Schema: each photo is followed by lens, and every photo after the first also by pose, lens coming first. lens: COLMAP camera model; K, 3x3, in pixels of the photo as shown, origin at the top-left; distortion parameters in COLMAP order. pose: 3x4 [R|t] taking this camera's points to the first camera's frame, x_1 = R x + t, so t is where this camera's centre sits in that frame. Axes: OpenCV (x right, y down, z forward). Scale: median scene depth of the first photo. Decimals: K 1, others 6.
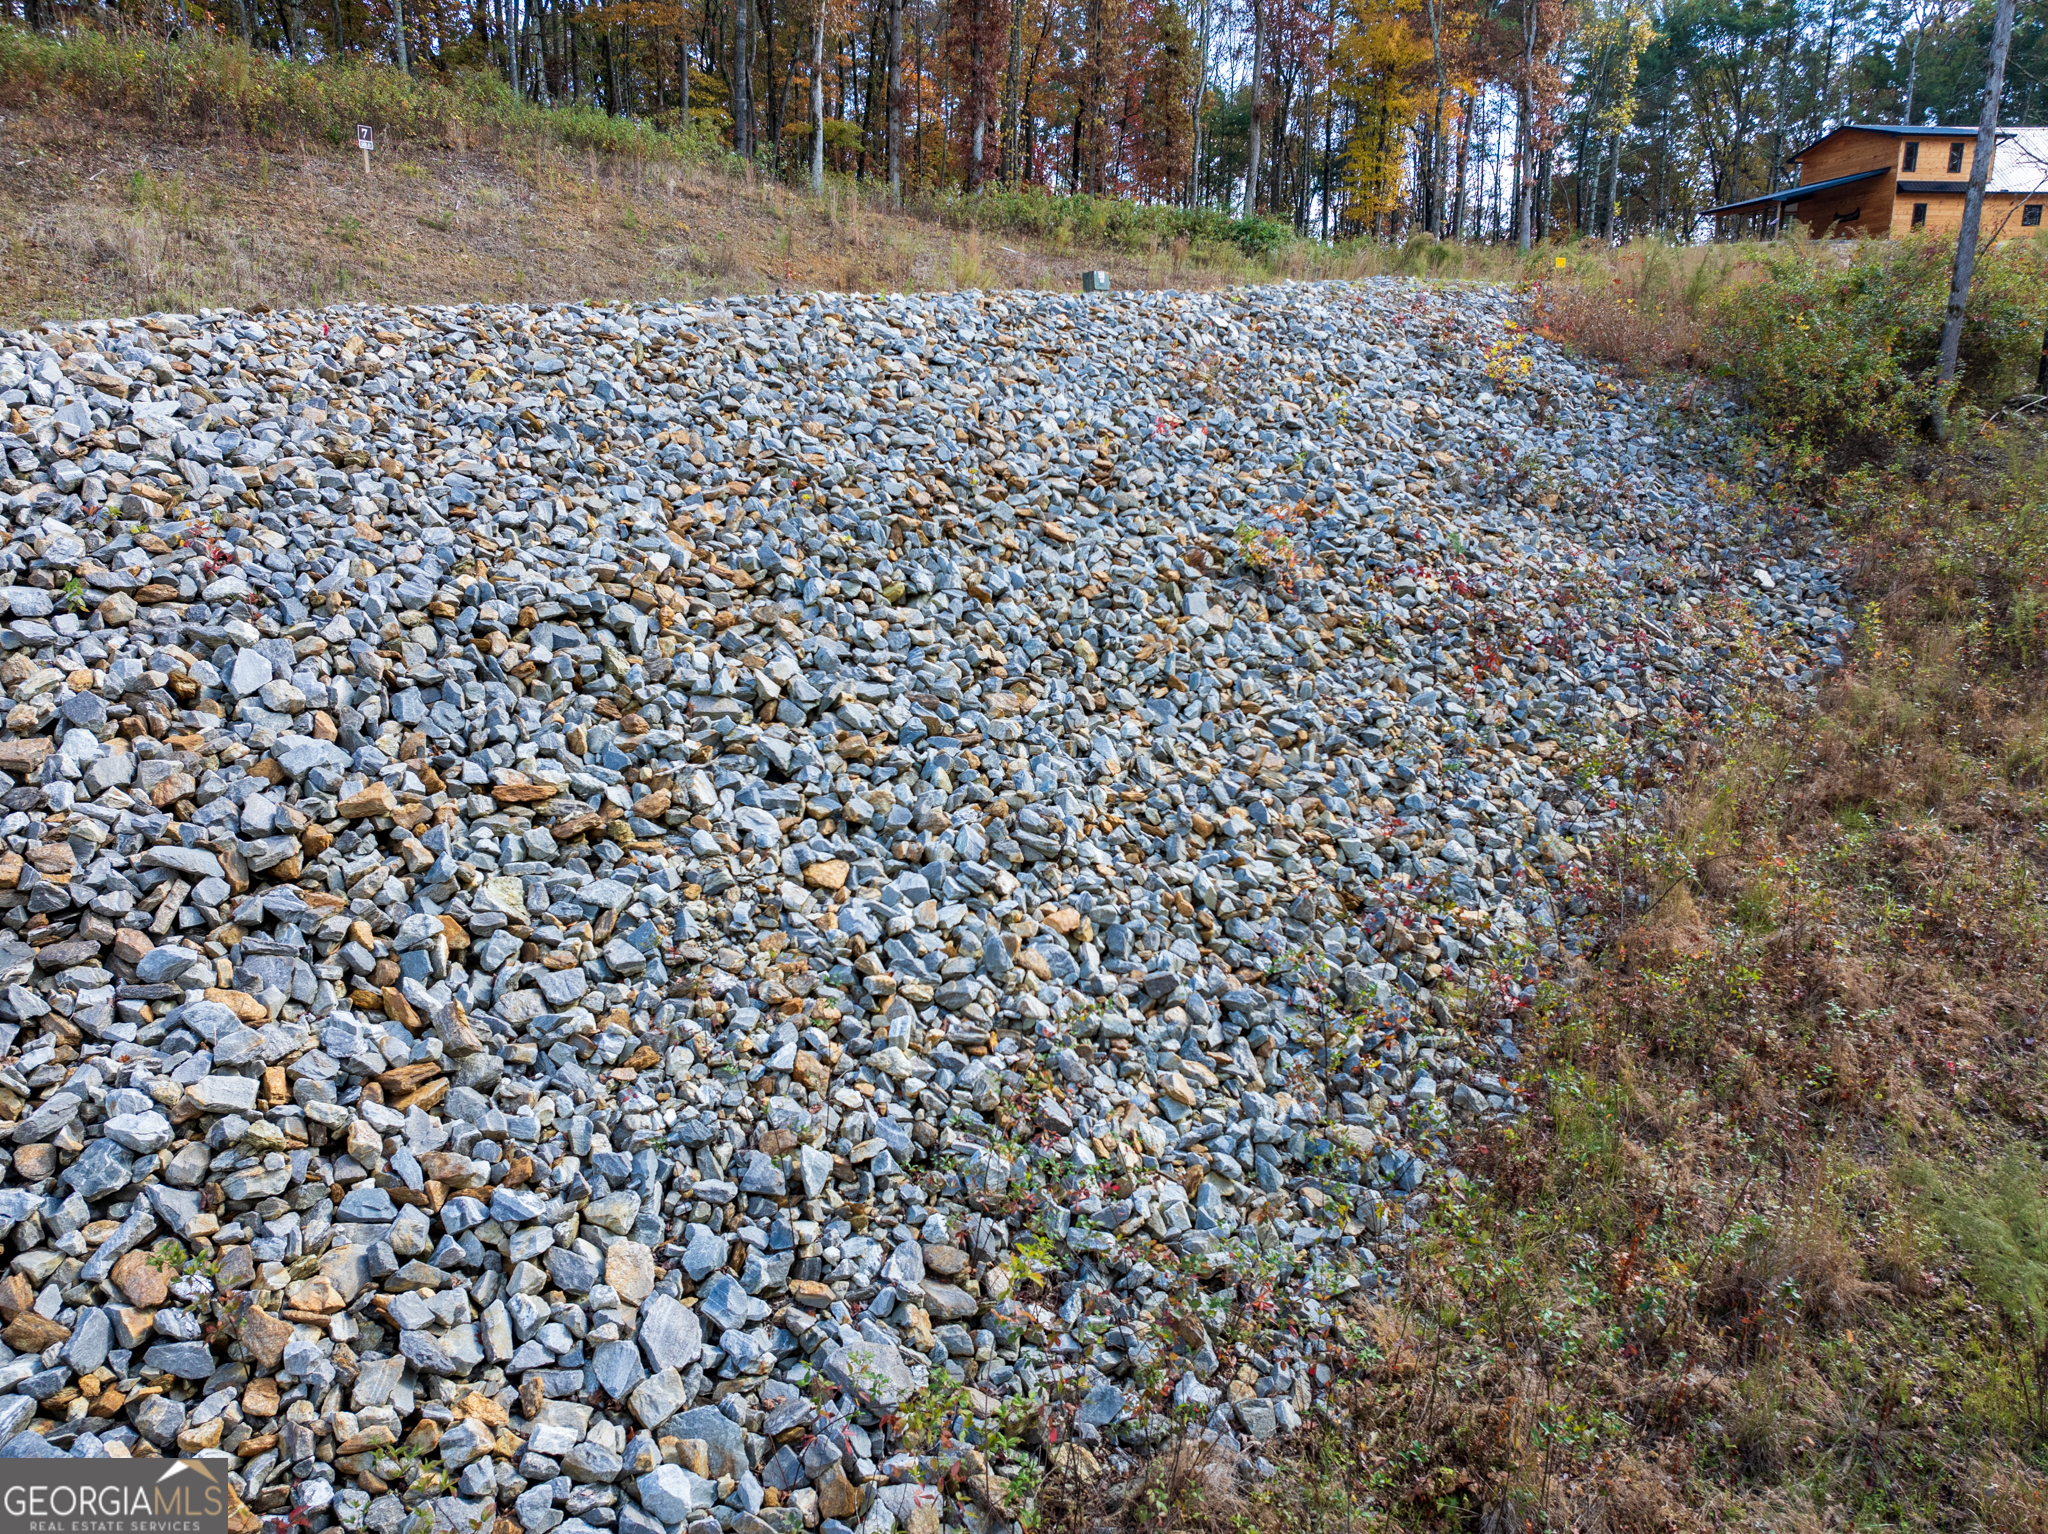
lens RADIAL K [[1442.9, 0, 1021.2], [0, 1442.9, 767.4], [0, 0, 1]] dist [-0.055284, 0.025273]
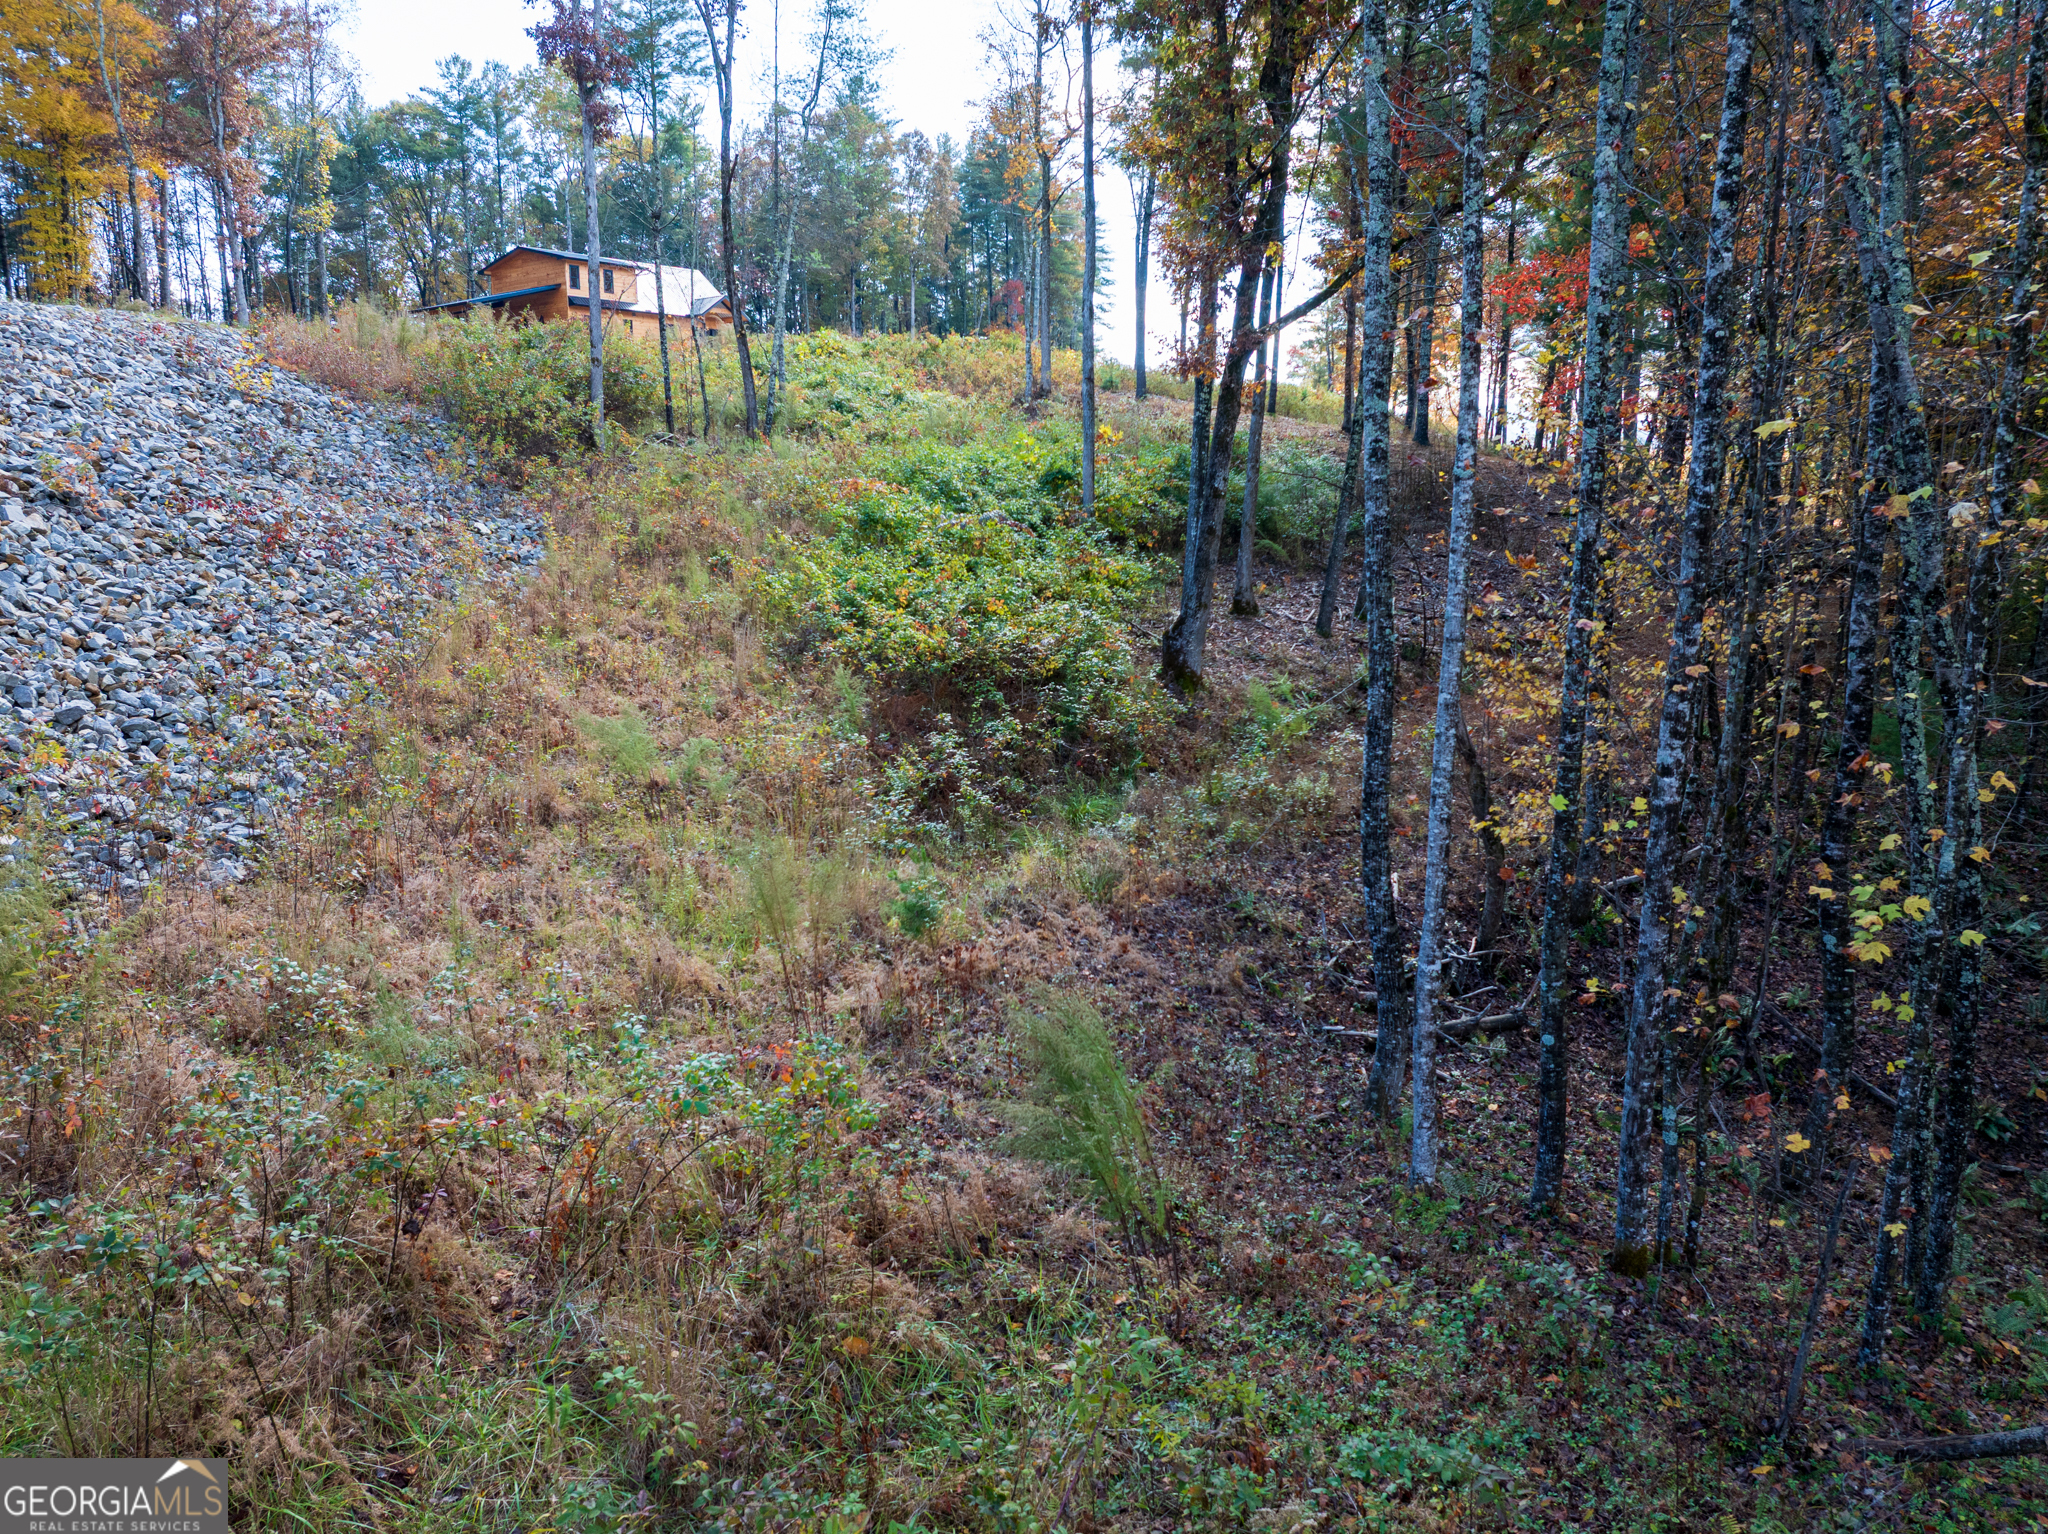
lens RADIAL K [[1442.9, 0, 1032.7], [0, 1442.9, 774.0], [0, 0, 1]] dist [-0.055284, 0.025273]
pose [[0.685042, -0.134106, 0.716053, -0.109712], [0.185069, 0.982701, 0.006990, 0.163702], [-0.704604, 0.127731, 0.698010, -0.254138]]
